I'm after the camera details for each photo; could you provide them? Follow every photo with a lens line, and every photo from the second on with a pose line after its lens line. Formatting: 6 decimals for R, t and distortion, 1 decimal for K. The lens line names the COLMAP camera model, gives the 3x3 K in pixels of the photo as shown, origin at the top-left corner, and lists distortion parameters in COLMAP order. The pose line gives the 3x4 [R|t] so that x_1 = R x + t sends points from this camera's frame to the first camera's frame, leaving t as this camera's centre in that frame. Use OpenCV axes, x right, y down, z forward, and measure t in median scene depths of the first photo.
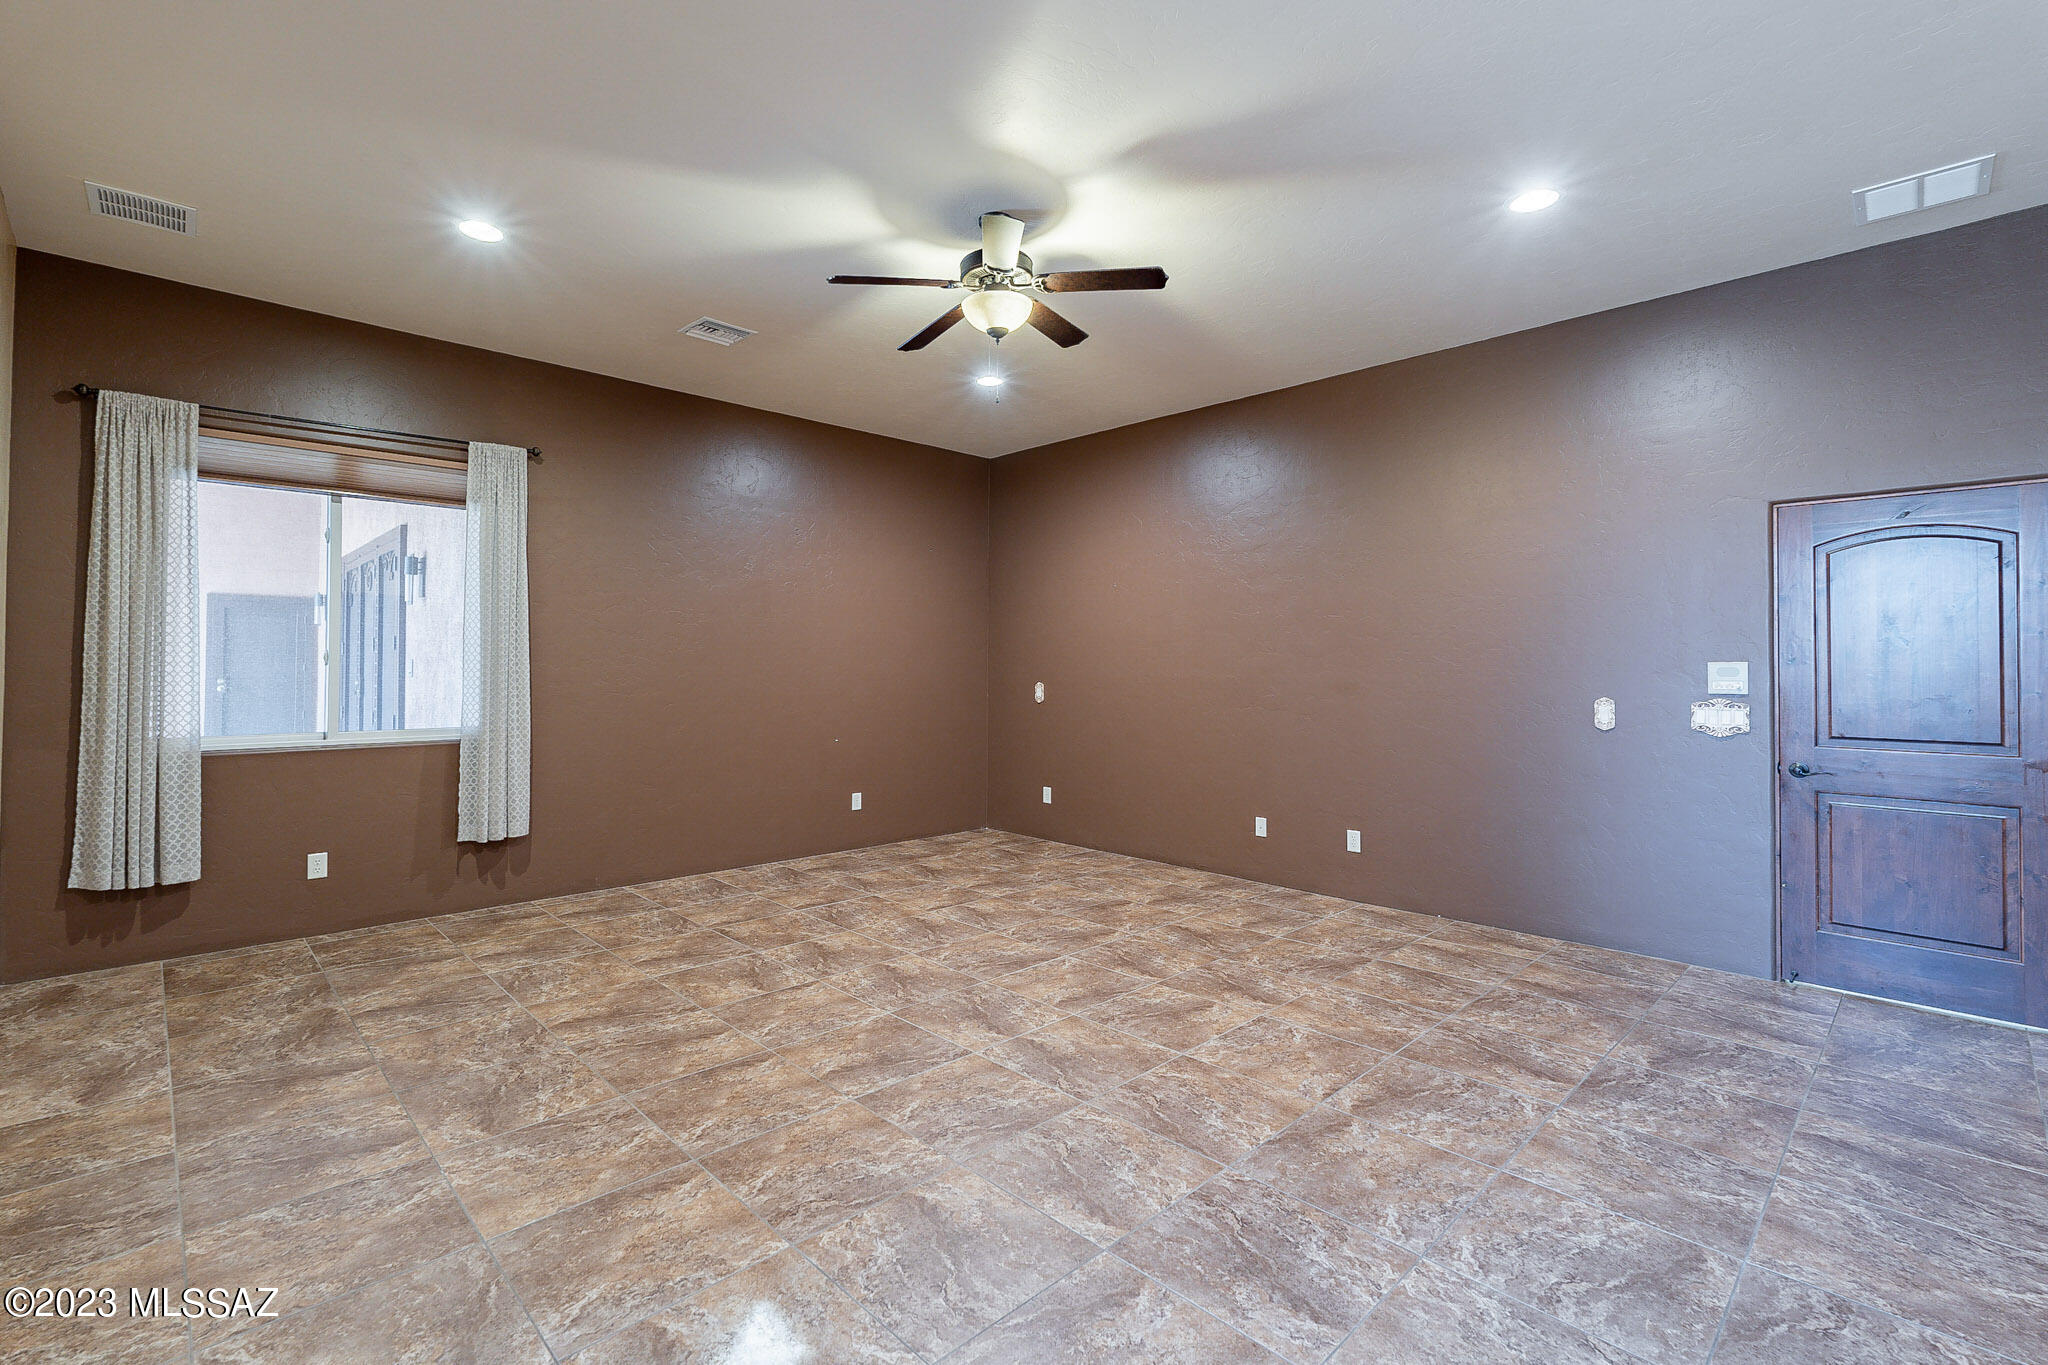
lens RADIAL K [[919.5, 0, 987.4], [0, 919.5, 665.3], [0, 0, 1]] dist [-0.003244, 0.000275]
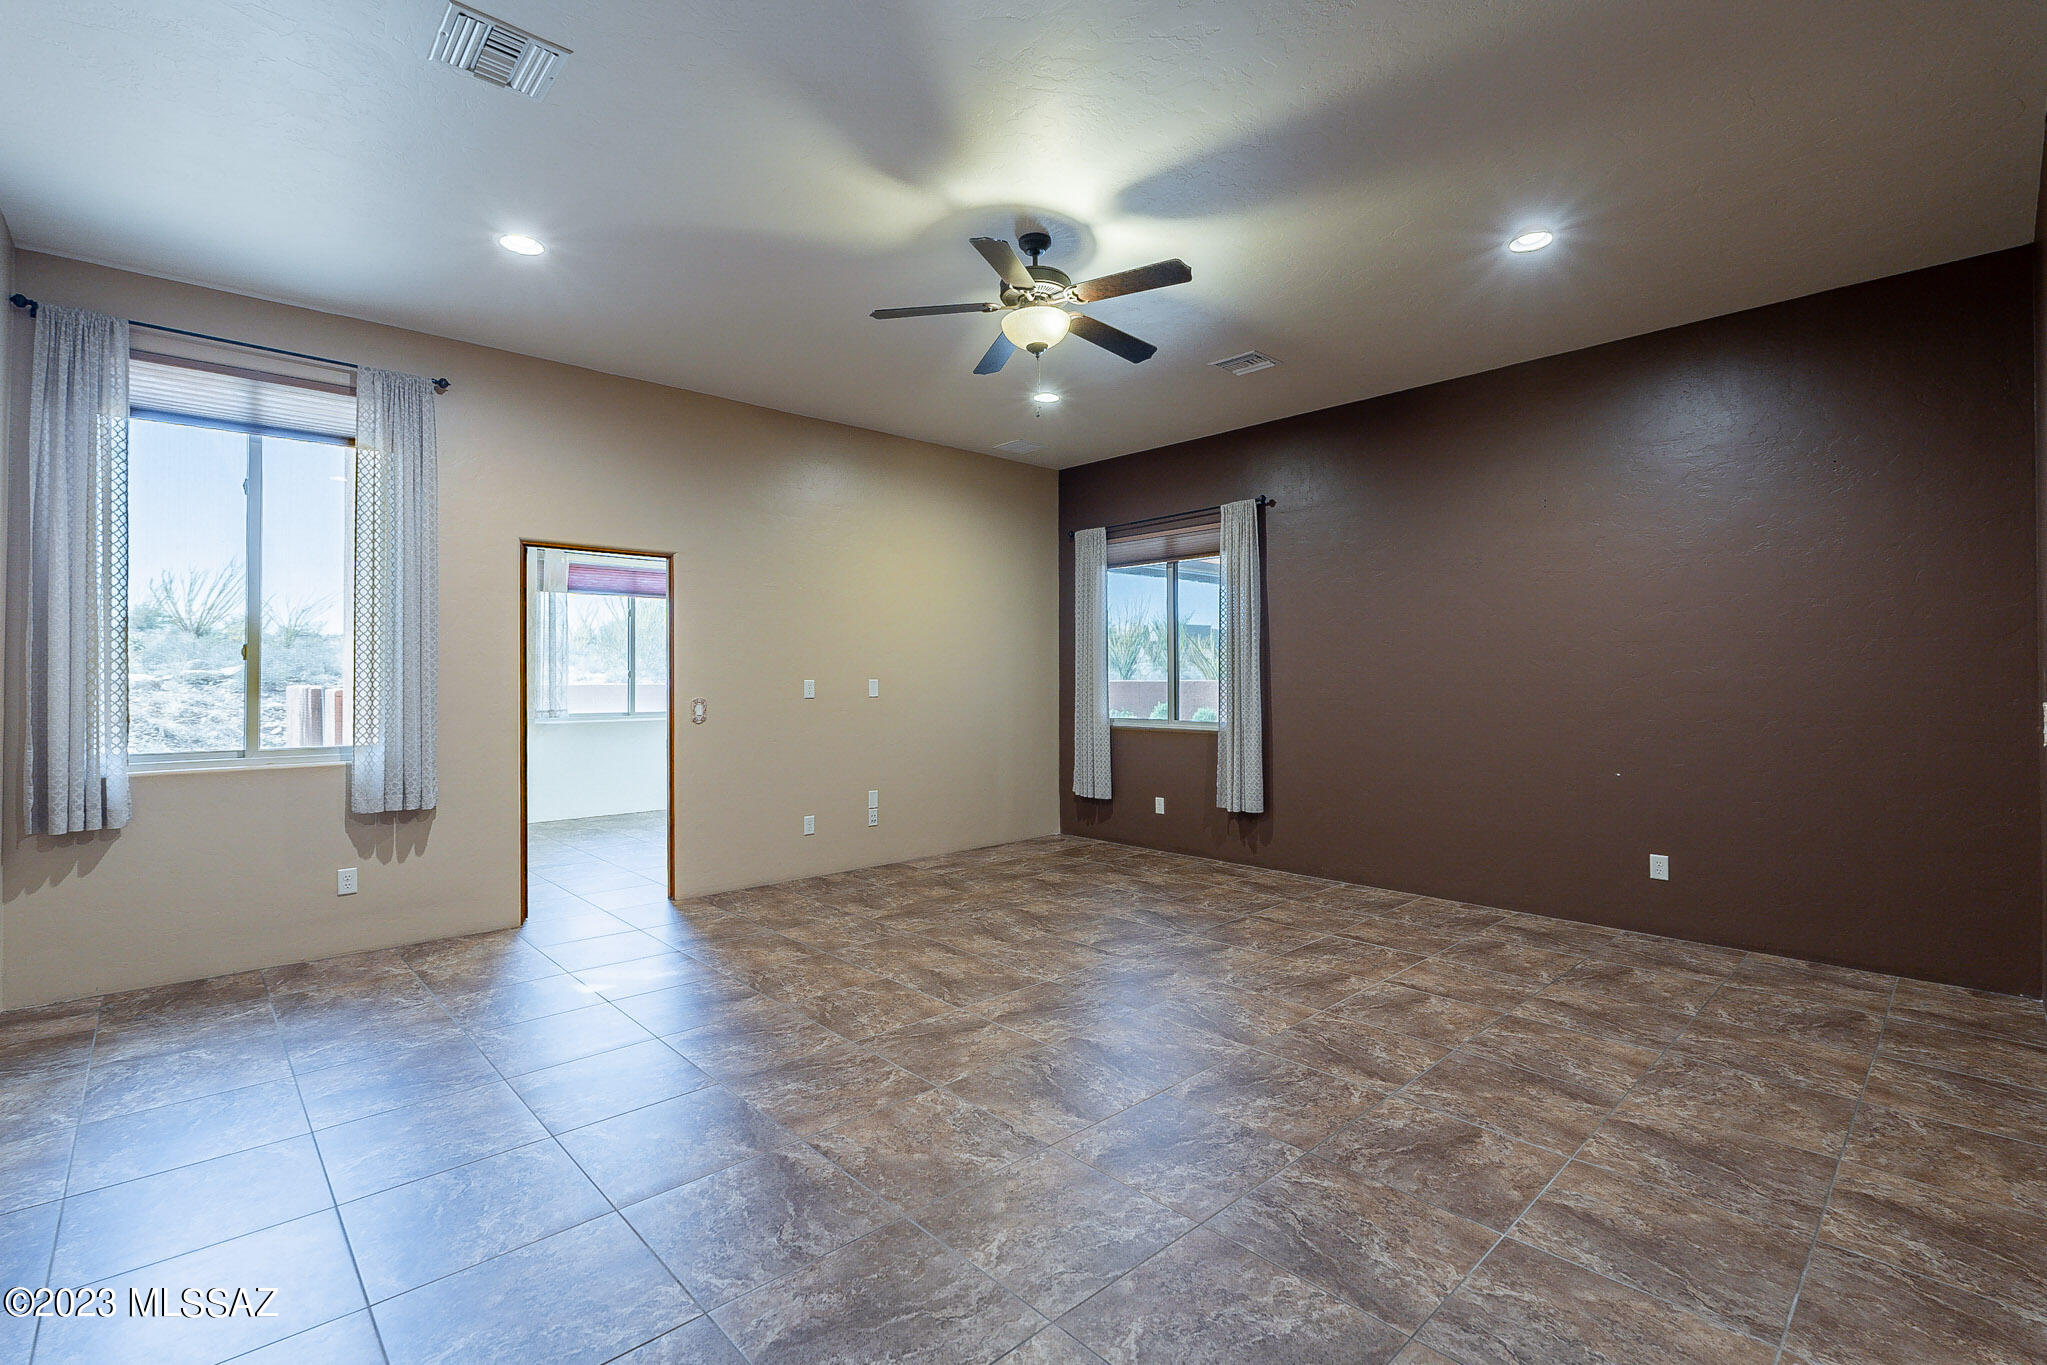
lens RADIAL K [[919.1, 0, 1021.3], [0, 919.1, 675.1], [0, 0, 1]] dist [-0.003244, 0.000275]
pose [[-0.004532, -0.007766, -0.999960, 1.067961], [0.005264, 0.999956, -0.007790, 0.012800], [0.999976, -0.005299, -0.004490, 1.016304]]
